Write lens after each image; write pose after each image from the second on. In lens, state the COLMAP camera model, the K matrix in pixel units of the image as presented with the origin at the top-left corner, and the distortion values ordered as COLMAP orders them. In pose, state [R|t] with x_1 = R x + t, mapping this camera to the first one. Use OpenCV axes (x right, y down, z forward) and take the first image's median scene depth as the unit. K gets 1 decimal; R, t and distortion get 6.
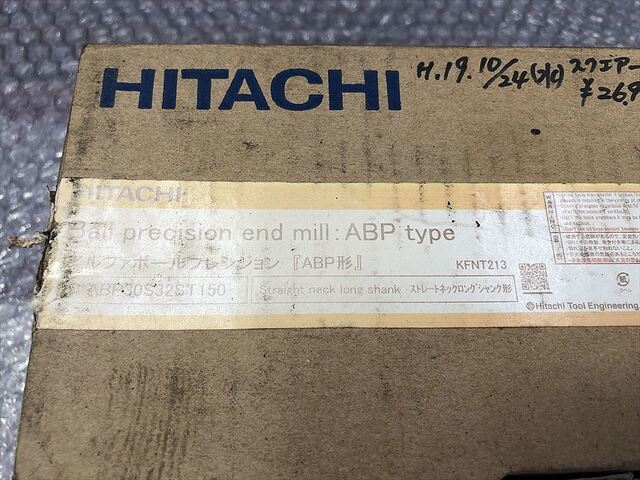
lens RADIAL K [[515.8, 0, 318.8], [0, 515.8, 242.8], [0, 0, 1]] dist [0.000573, -0.002643]
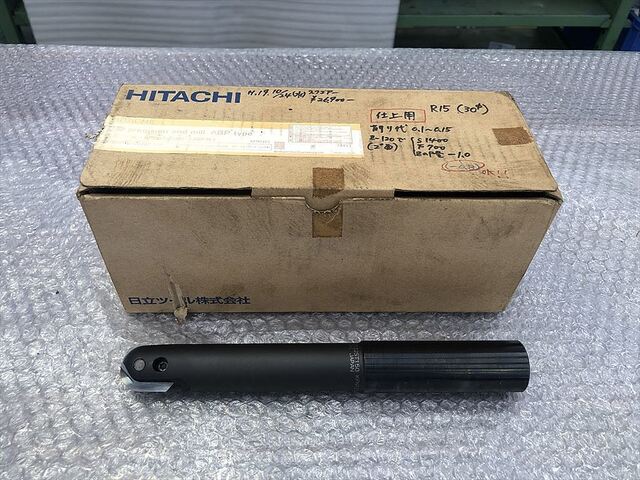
lens RADIAL K [[515.8, 0, 320.5], [0, 515.8, 240.2], [0, 0, 1]] dist [0.000573, -0.002643]
pose [[0.999986, -0.005380, -0.000223, 0.570658], [0.004853, 0.918535, -0.395309, 1.433161], [0.002332, 0.395302, 0.918548, -1.143209]]
